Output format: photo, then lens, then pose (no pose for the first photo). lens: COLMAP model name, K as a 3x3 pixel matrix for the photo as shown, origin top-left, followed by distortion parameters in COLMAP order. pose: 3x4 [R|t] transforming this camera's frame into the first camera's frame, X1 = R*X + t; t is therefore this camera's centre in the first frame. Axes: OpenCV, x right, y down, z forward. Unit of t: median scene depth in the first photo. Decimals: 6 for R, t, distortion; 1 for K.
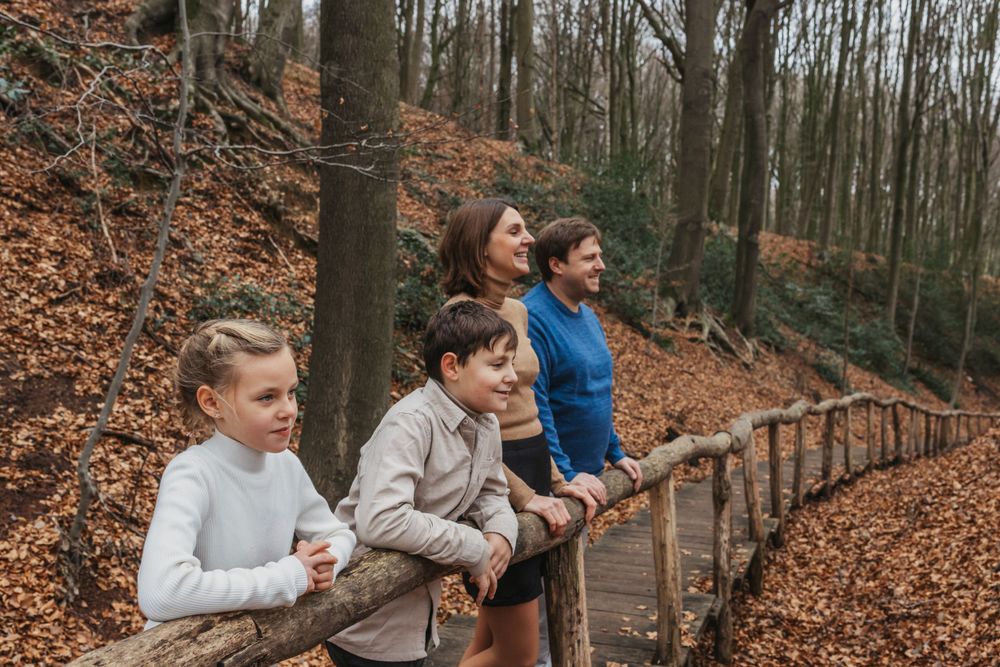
lens RADIAL K [[1058.1, 0, 482.2], [0, 1058.1, 333.5], [0, 0, 1]] dist [-0.001031, -0.000722]
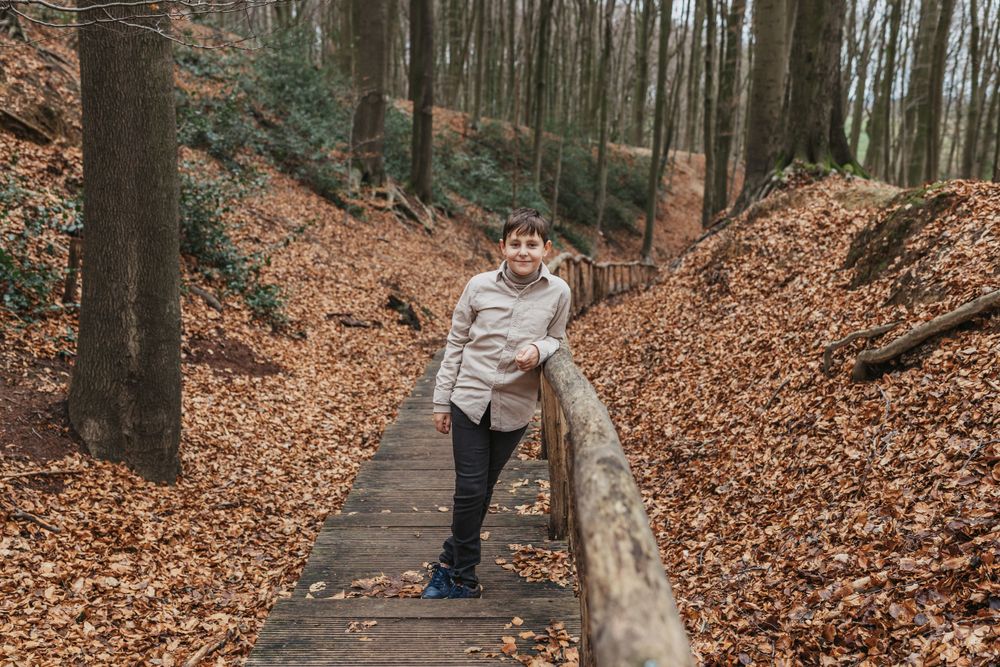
lens RADIAL K [[991.3, 0, 500.0], [0, 991.3, 333.5], [0, 0, 1]] dist [-0.001297, -0.012924]
pose [[0.938710, -0.078659, 0.335613, -0.089693], [0.033807, 0.989931, 0.137458, -0.007801], [-0.343046, -0.117687, 0.931917, 0.072427]]
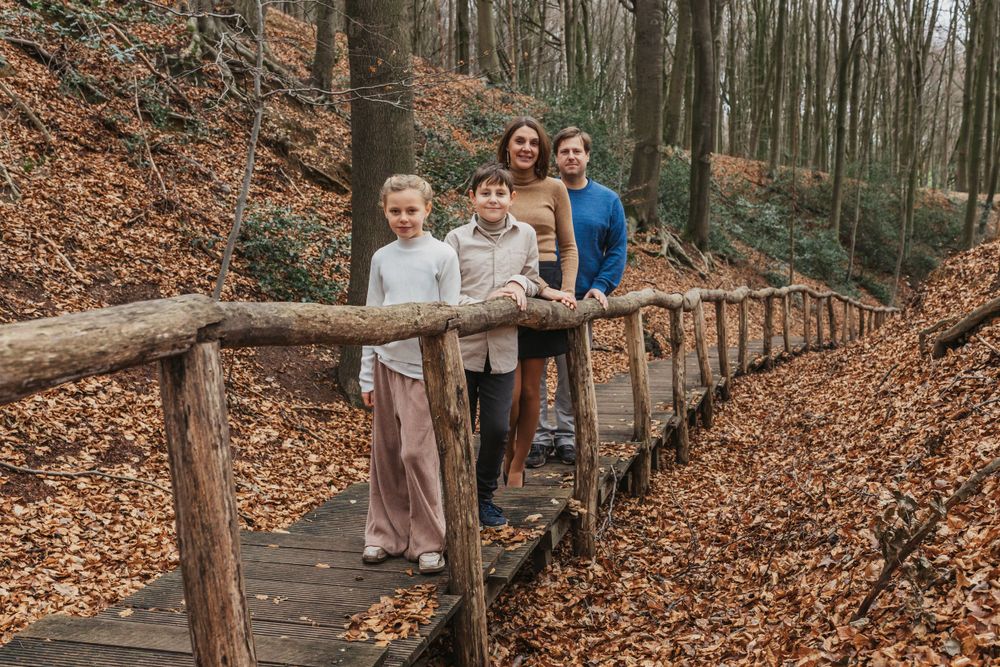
lens RADIAL K [[1041.3, 0, 522.2], [0, 1041.3, 348.9], [0, 0, 1]] dist [-0.009328, 0.000406]
pose [[0.996373, -0.052255, 0.067161, -0.036734], [0.046827, 0.995695, 0.079991, 0.030840], [-0.071052, -0.076556, 0.994530, -0.187805]]
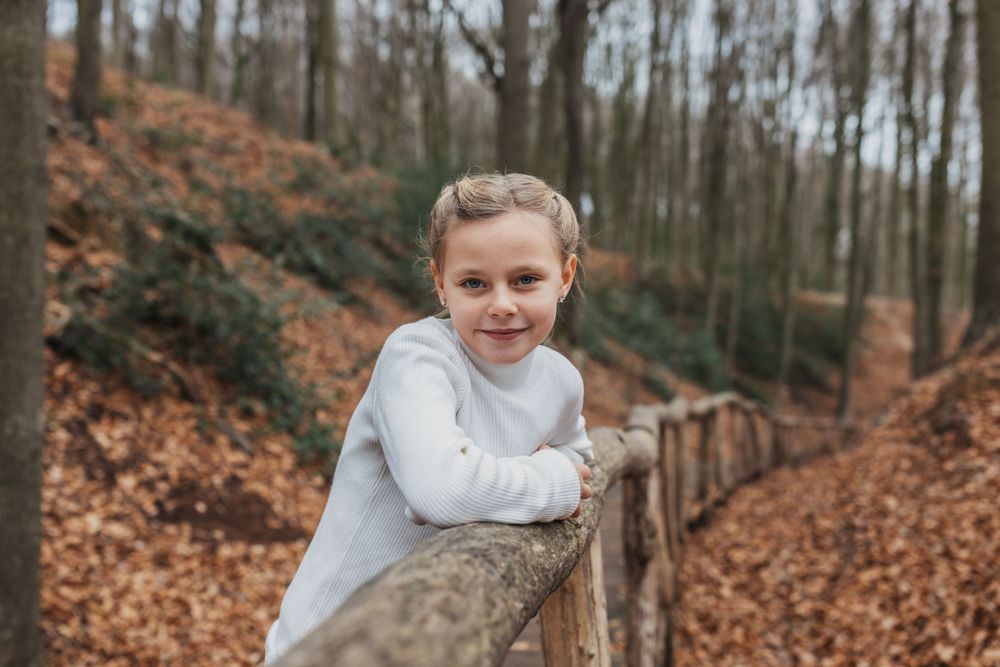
lens RADIAL K [[1059.8, 0, 464.9], [0, 1059.8, 327.8], [0, 0, 1]] dist [0.000157, -0.012343]
pose [[0.987715, -0.021475, 0.154785, 0.037577], [0.026536, 0.999176, -0.030705, 0.035546], [-0.153998, 0.034435, 0.987471, 0.305330]]
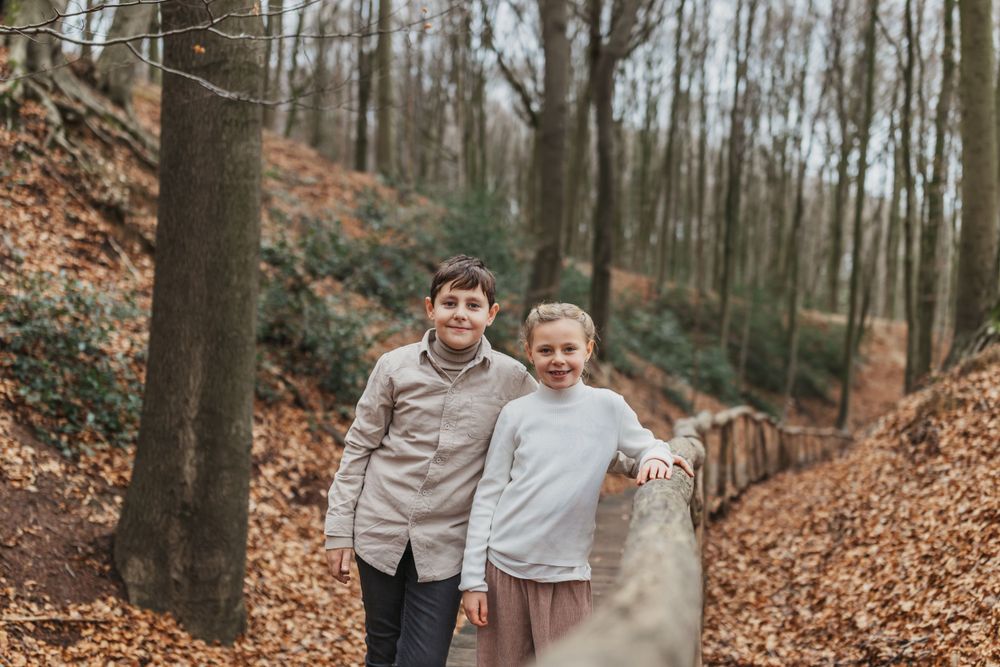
lens RADIAL K [[987.1, 0, 500.0], [0, 987.1, 333.5], [0, 0, 1]] dist [-0.000762, -0.008893]
pose [[0.986941, -0.005267, 0.160996, -0.018481], [0.011063, 0.999322, -0.035128, 0.025515], [-0.160702, 0.036451, 0.986330, 0.188482]]
